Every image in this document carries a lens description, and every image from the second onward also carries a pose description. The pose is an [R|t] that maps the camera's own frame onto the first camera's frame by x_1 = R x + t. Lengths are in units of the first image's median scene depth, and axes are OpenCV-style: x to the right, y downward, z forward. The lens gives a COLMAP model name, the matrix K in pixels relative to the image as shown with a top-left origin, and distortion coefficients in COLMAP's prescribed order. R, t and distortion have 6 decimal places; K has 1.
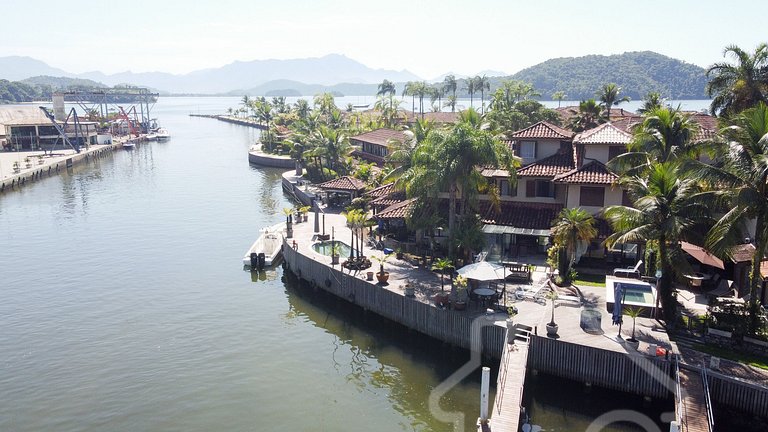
lens RADIAL K [[587.6, 0, 385.7], [0, 587.6, 218.0], [0, 0, 1]] dist [0.020080, 0.009605]
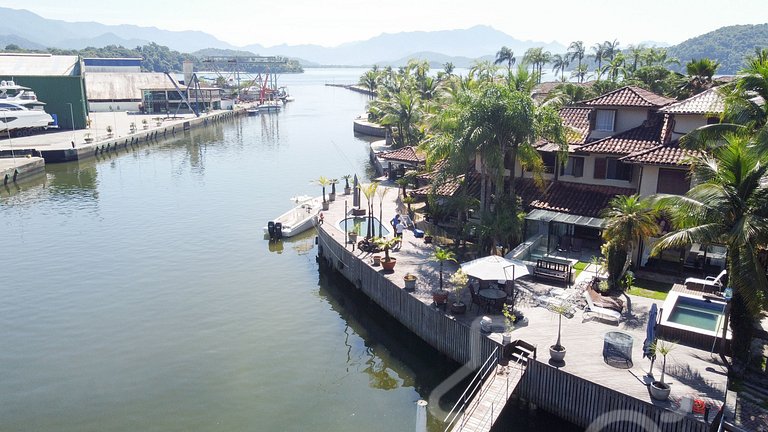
lens RADIAL K [[587.6, 0, 385.8], [0, 587.6, 213.7], [0, 0, 1]] dist [0.020080, 0.009605]
pose [[0.972180, 0.063113, -0.225574, 0.154424], [-0.054592, 0.997547, 0.043824, -0.007314], [0.227786, -0.030290, 0.973240, 0.150032]]
